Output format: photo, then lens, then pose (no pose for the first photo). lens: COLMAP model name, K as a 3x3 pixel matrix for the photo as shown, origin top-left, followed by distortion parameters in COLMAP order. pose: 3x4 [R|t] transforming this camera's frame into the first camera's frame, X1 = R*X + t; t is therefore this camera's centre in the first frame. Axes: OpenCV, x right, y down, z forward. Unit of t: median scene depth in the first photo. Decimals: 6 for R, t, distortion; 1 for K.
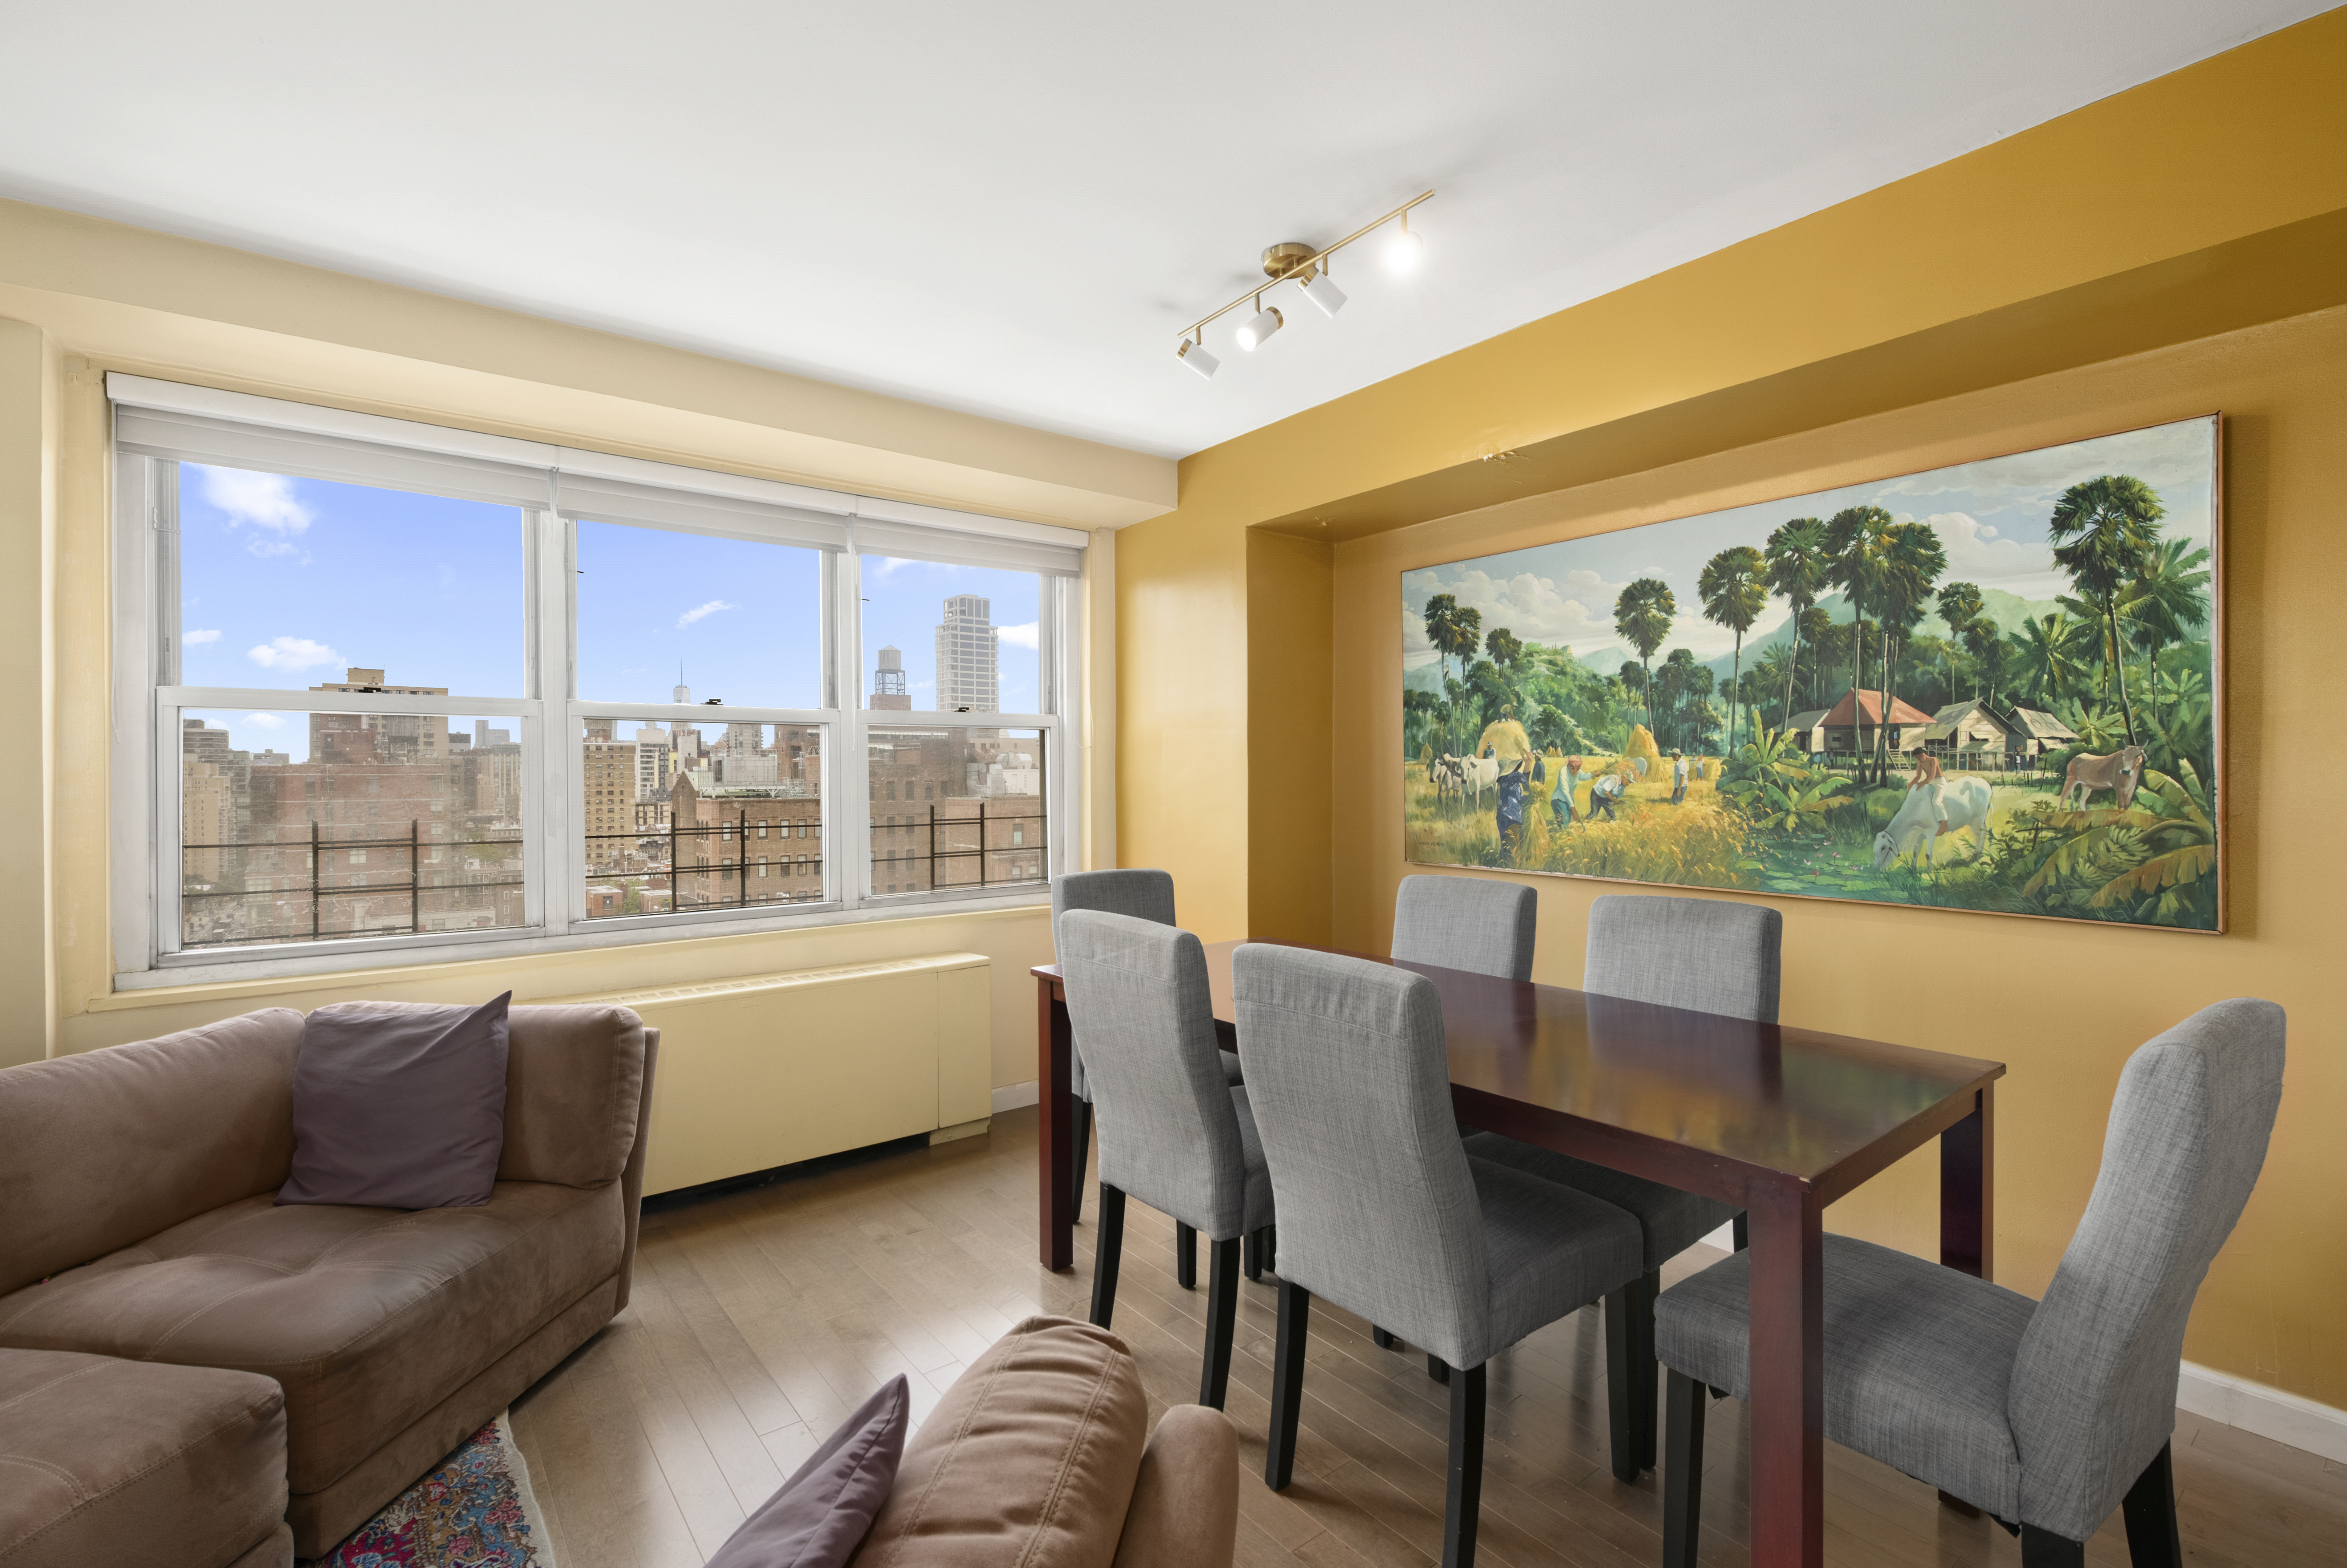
lens RADIAL K [[1041.0, 0, 1177.4], [0, 1041.0, 784.6], [0, 0, 1]] dist [-0.011747, -0.000945]
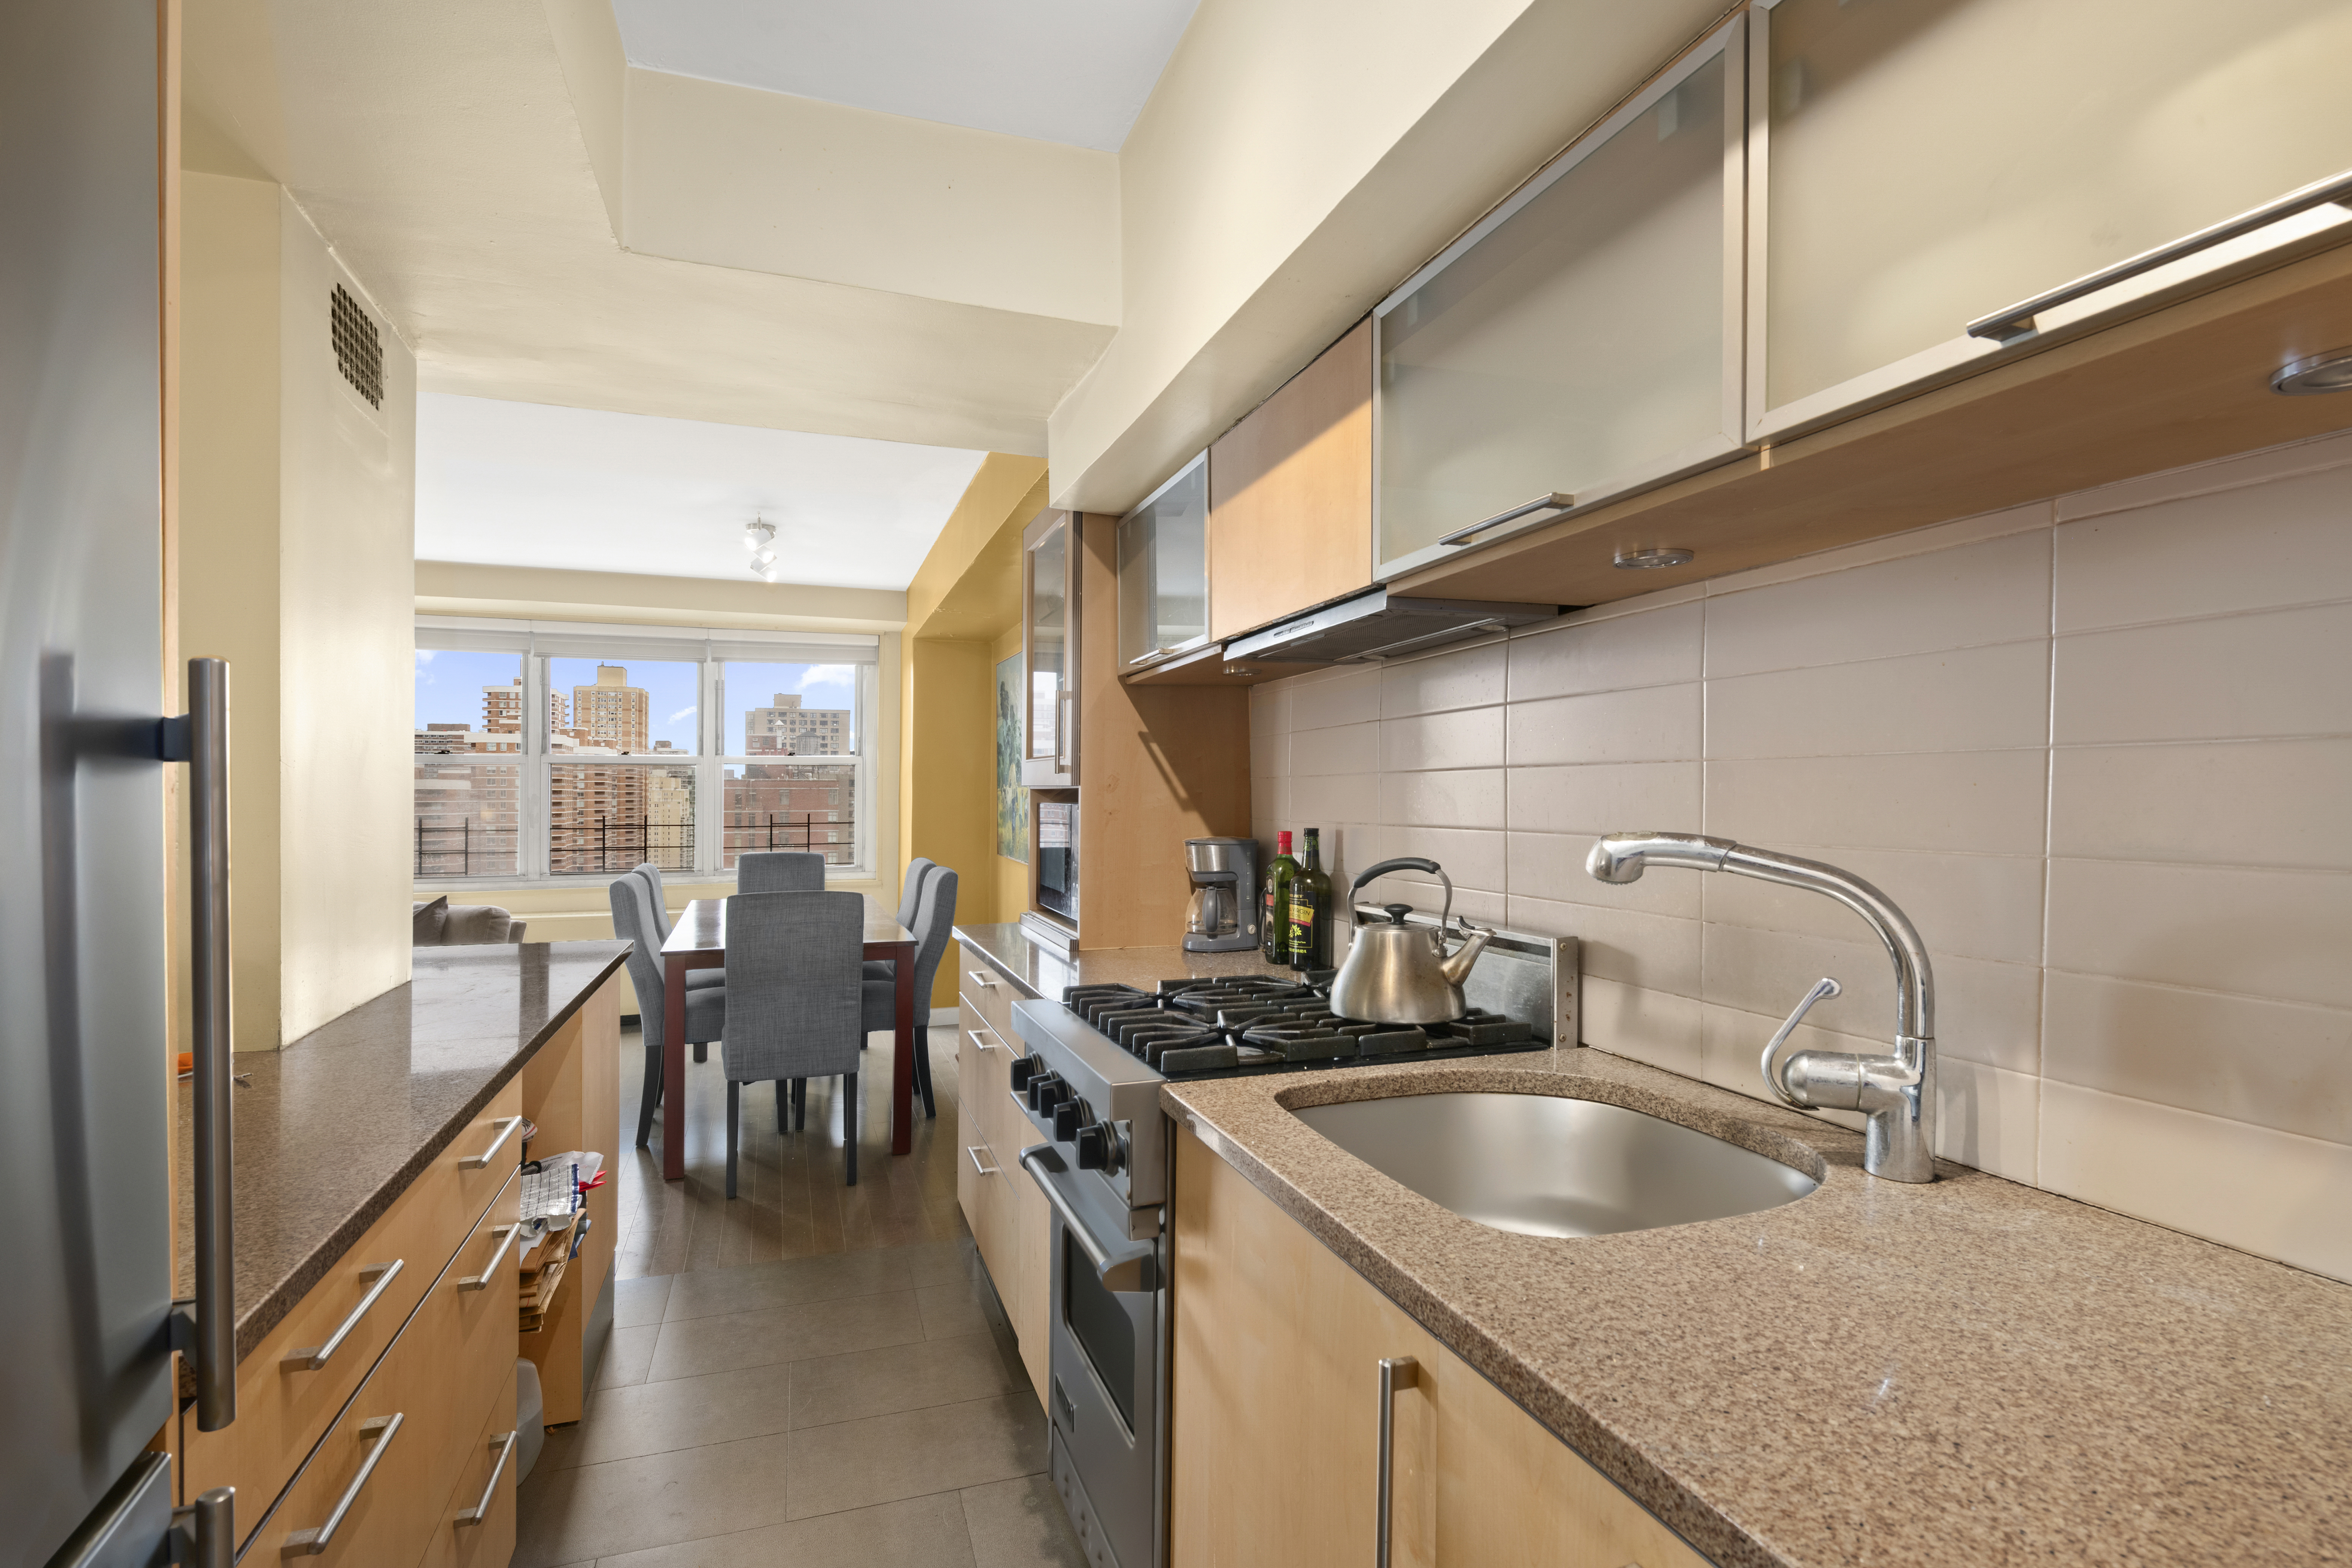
lens RADIAL K [[1113.6, 0, 1178.1], [0, 1113.6, 796.4], [0, 0, 1]] dist [0.001366, 0.000064]
pose [[0.946772, 0.003980, -0.321880, 1.170007], [-0.005254, 0.999981, -0.003089, -0.007215], [0.321862, 0.004615, 0.946775, -0.538266]]
